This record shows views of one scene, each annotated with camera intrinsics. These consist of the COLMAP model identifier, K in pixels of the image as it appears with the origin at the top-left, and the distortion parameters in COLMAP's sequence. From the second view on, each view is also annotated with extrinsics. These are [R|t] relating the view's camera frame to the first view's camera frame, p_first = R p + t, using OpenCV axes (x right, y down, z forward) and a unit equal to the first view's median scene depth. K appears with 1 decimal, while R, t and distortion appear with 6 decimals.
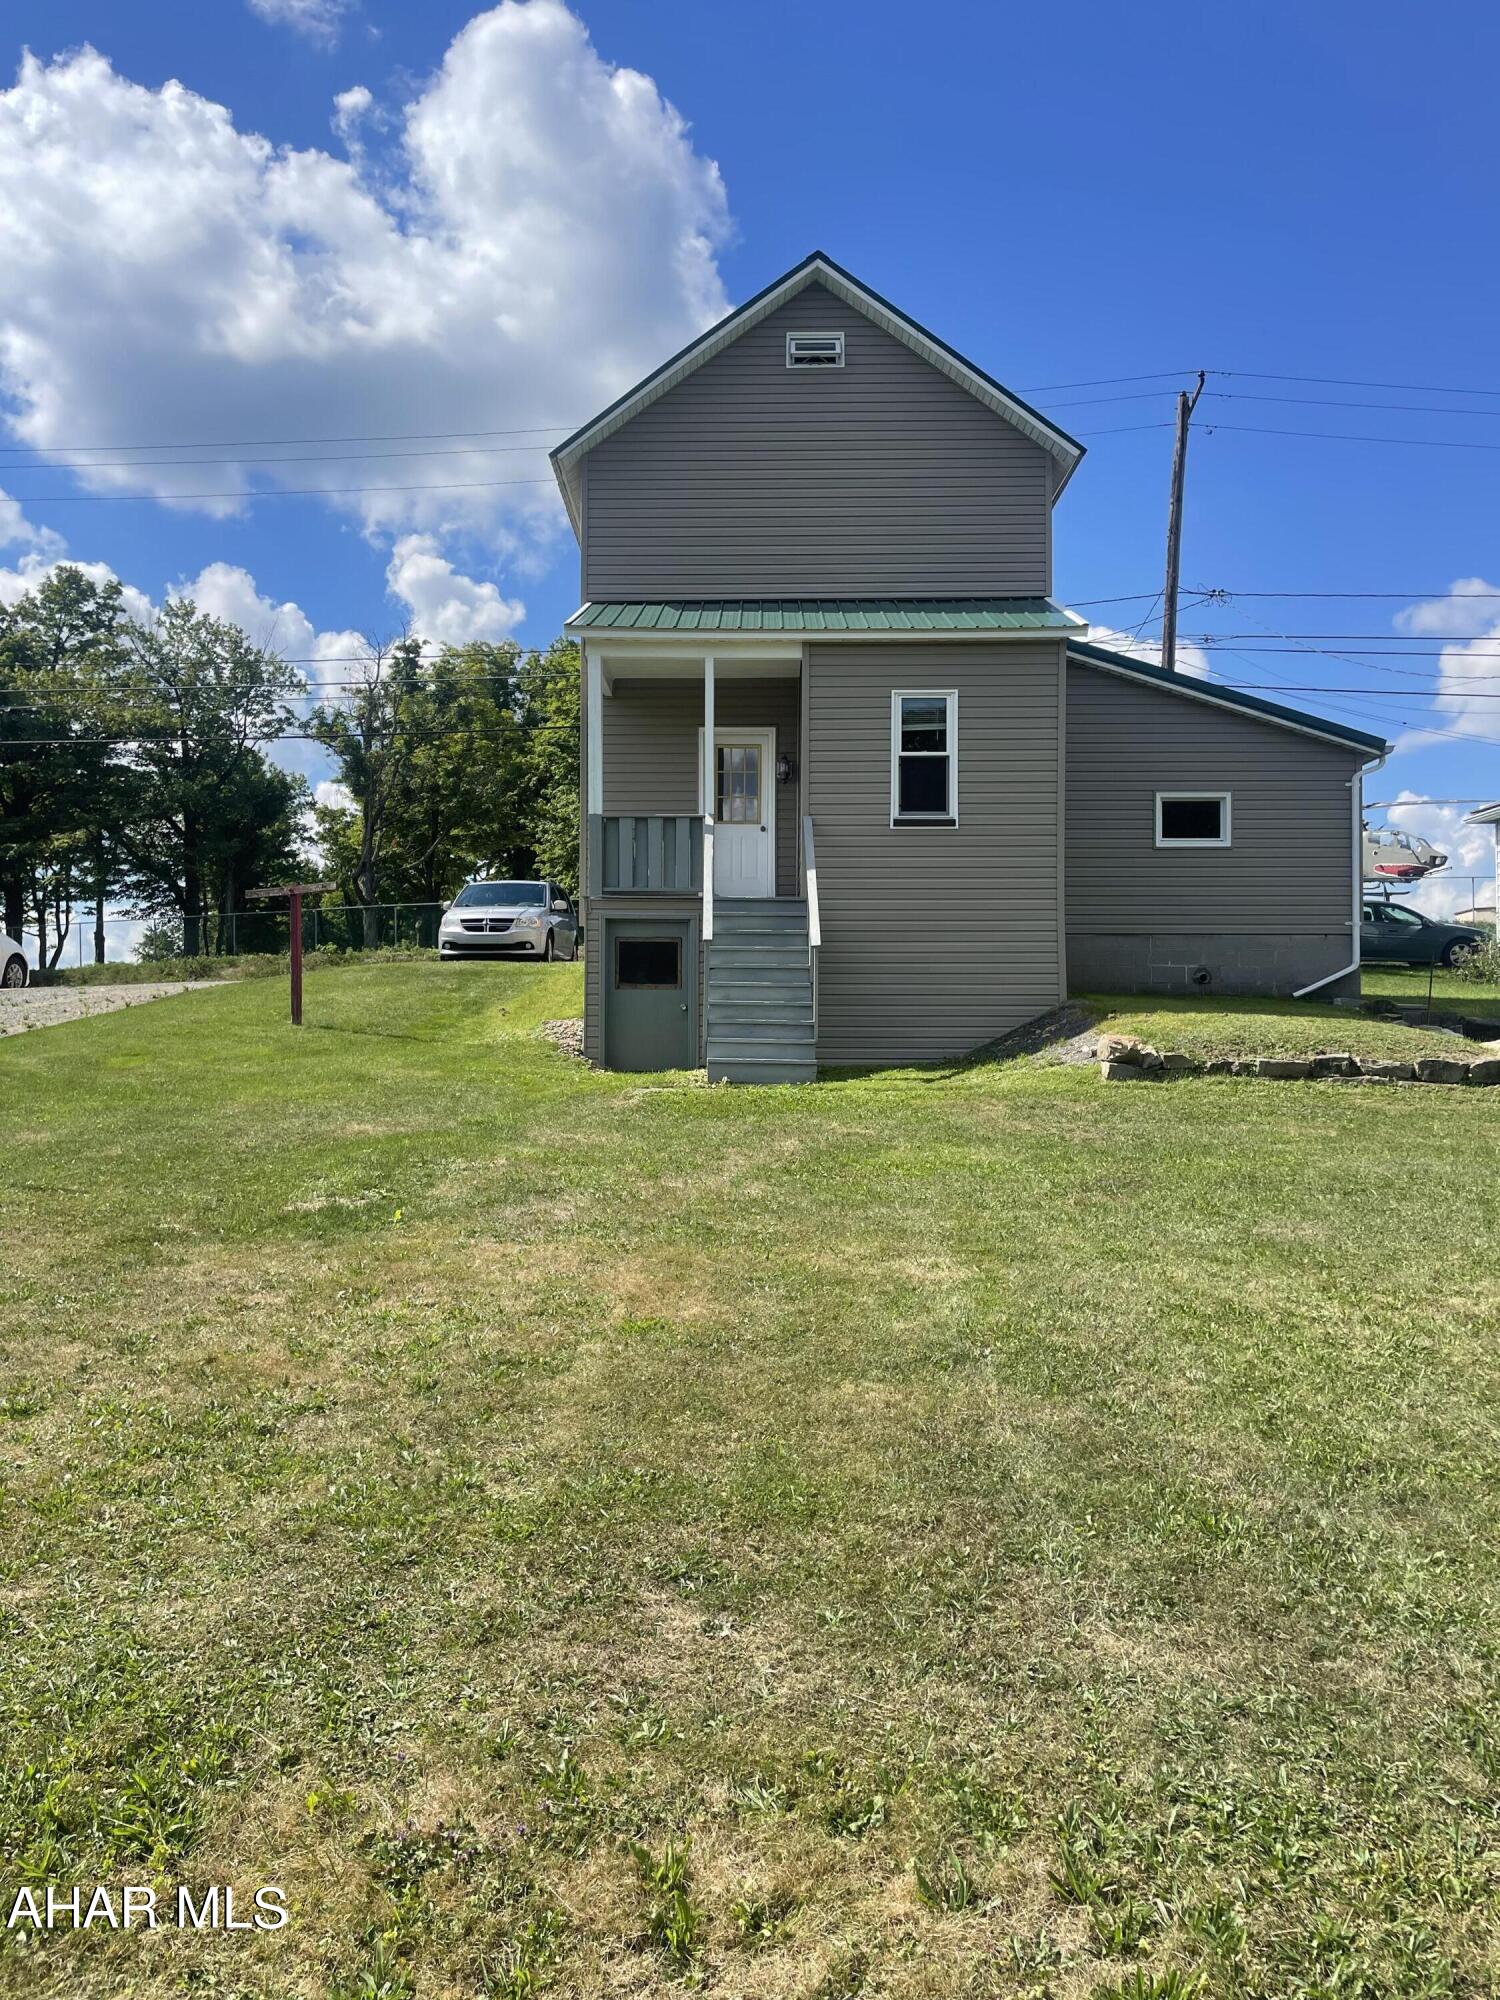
lens RADIAL K [[1545.0, 0, 750.0], [0, 1545.0, 1000.0], [0, 0, 1]] dist [0.002116, -0.000372]
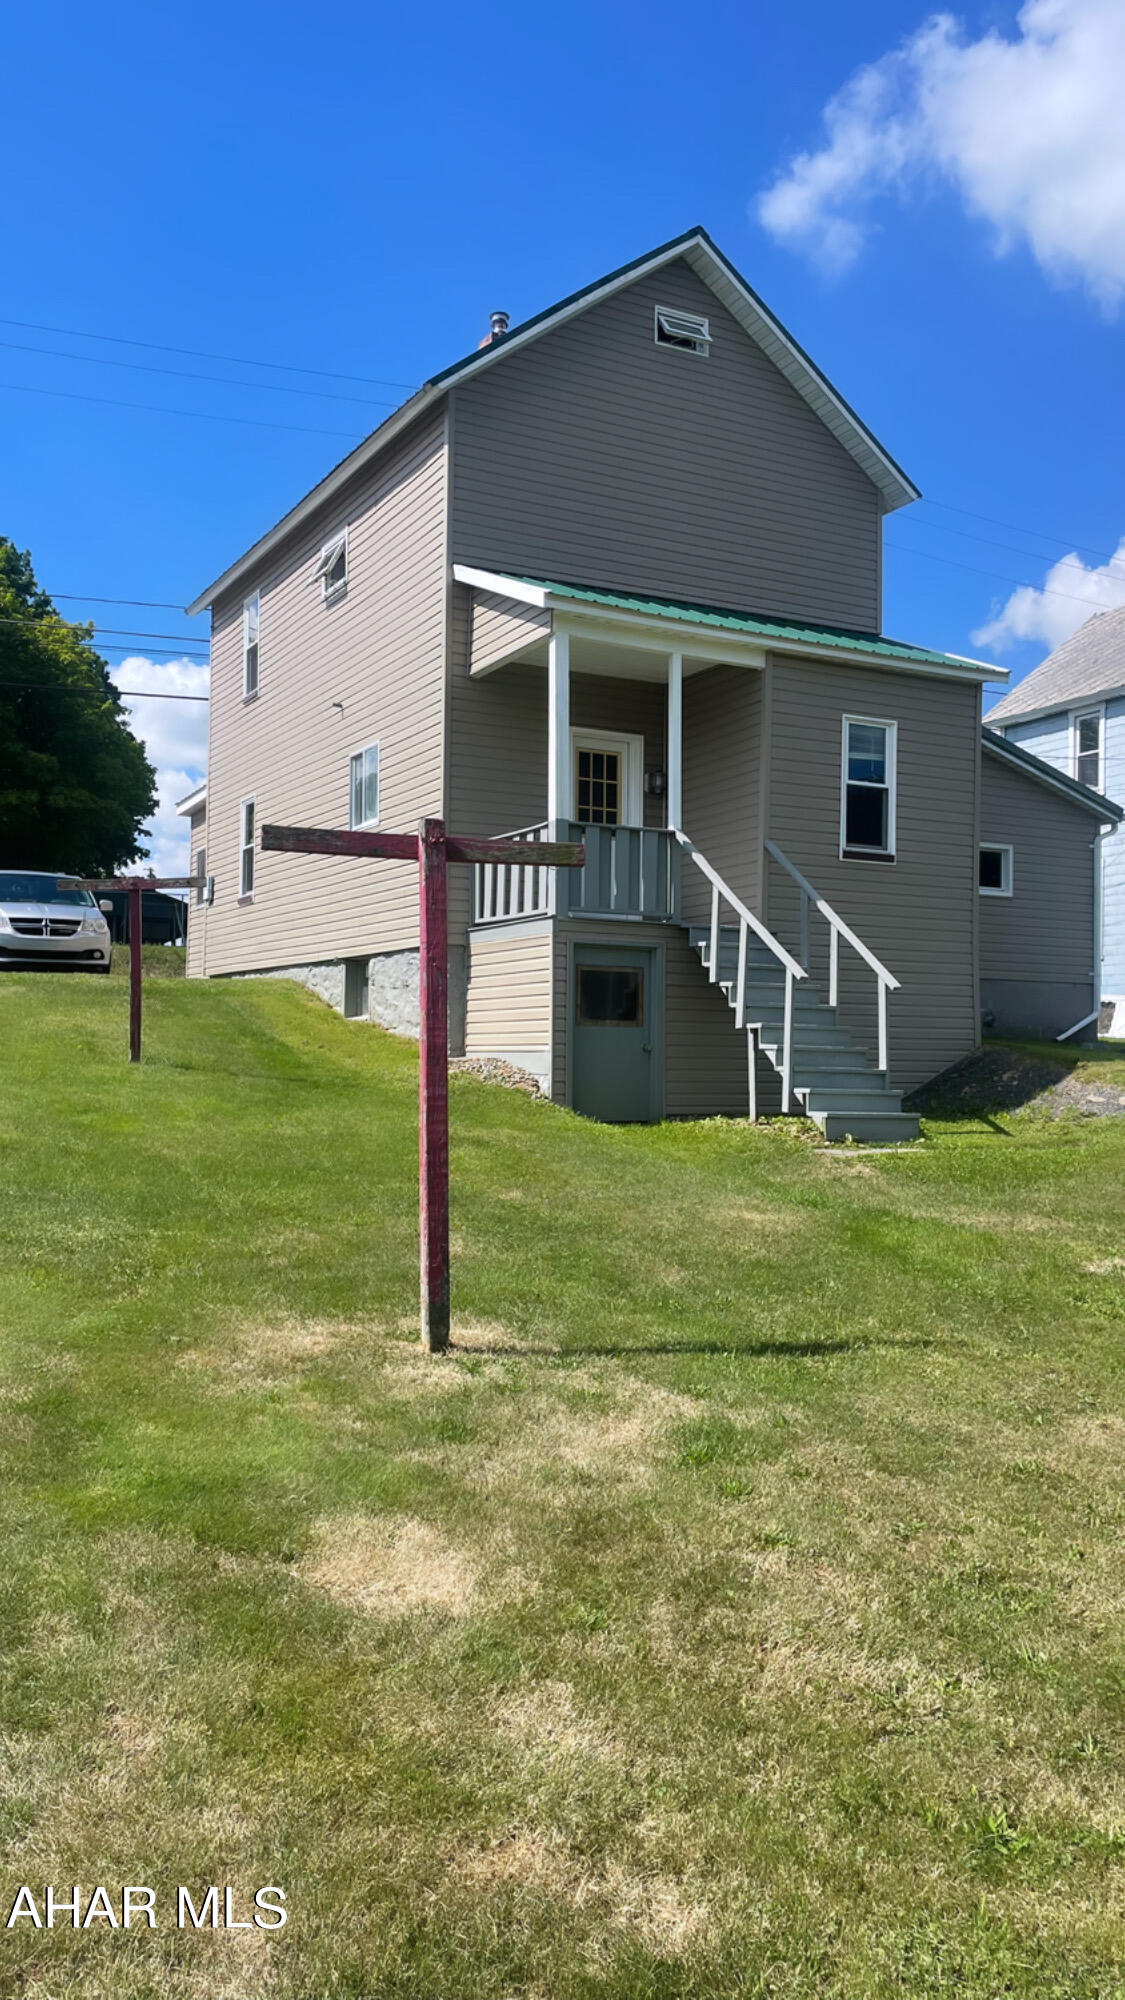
lens RADIAL K [[1517.8, 0, 562.5], [0, 1517.8, 1000.0], [0, 0, 1]] dist [0.000206, 0.000506]
pose [[0.874704, 0.026022, 0.483959, -0.500877], [-0.023015, 0.999661, -0.012155, -0.010692], [-0.484111, -0.000506, 0.875006, 0.271283]]
